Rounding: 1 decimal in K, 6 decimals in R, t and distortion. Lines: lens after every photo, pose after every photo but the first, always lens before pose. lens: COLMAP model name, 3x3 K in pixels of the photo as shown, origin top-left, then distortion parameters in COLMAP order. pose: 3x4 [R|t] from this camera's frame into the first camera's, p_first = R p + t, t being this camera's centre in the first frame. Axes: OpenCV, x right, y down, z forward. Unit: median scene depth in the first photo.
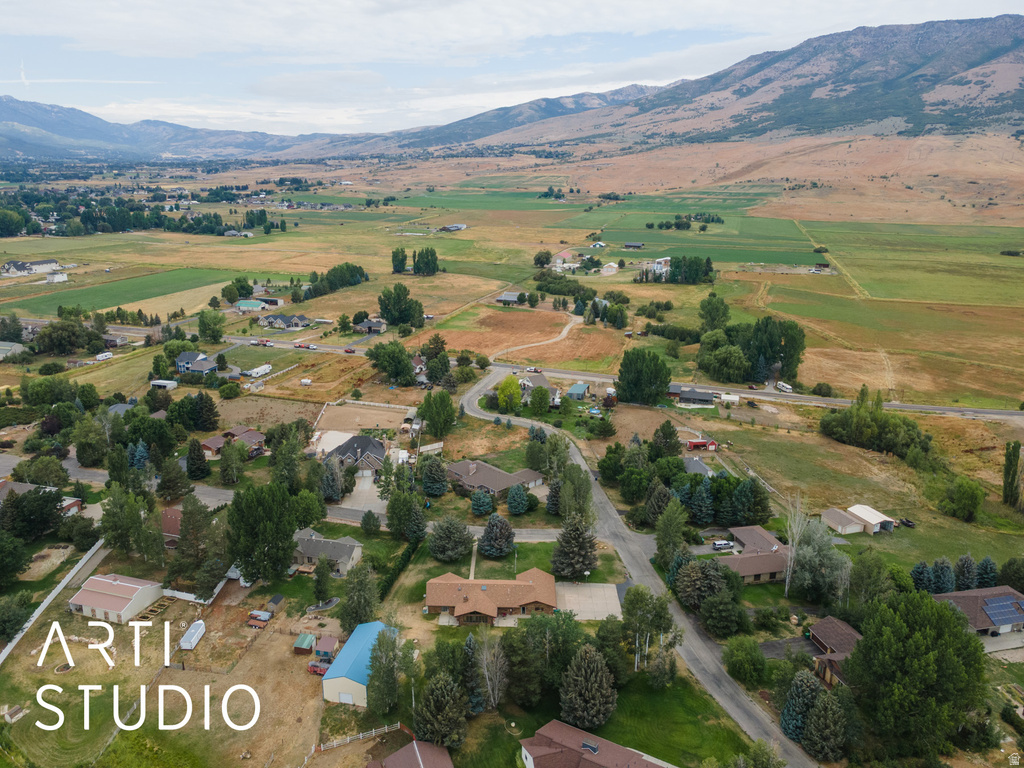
lens RADIAL K [[756.5, 0, 511.6], [0, 756.5, 336.2], [0, 0, 1]] dist [0.060581, 0.000608]
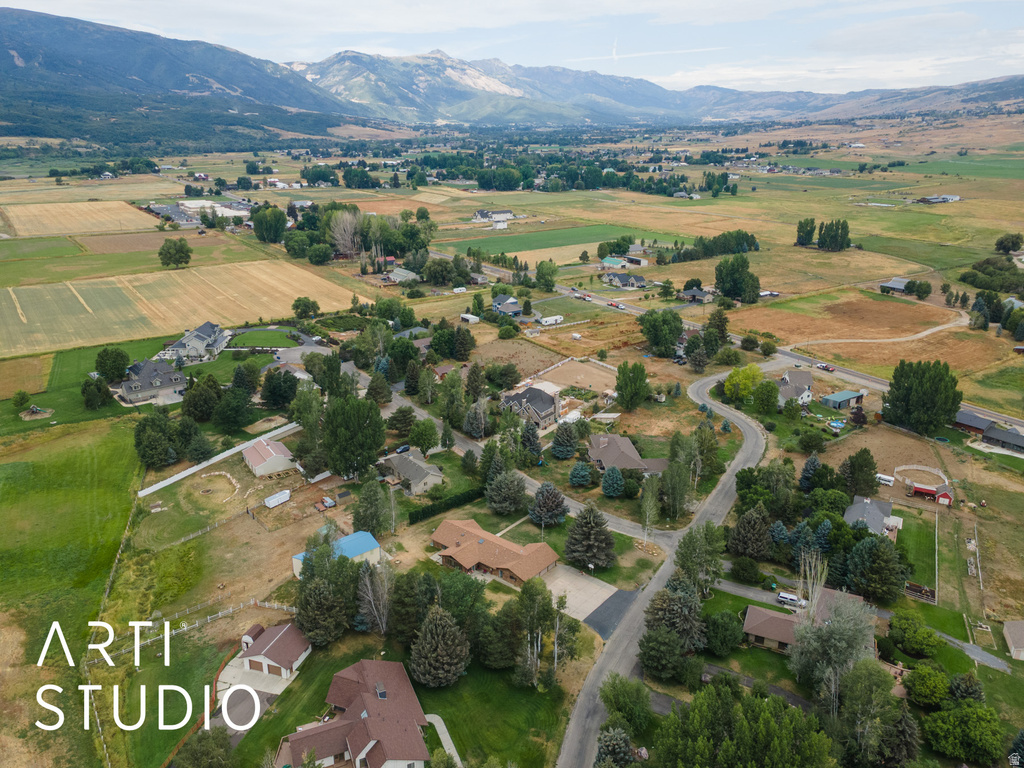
lens RADIAL K [[771.6, 0, 508.5], [0, 771.6, 348.0], [0, 0, 1]] dist [0.027004, 0.009783]
pose [[0.780883, 0.167440, -0.601819, 0.102760], [-0.132979, 0.985882, 0.101749, -0.006783], [0.610360, 0.000575, 0.792124, 0.035081]]
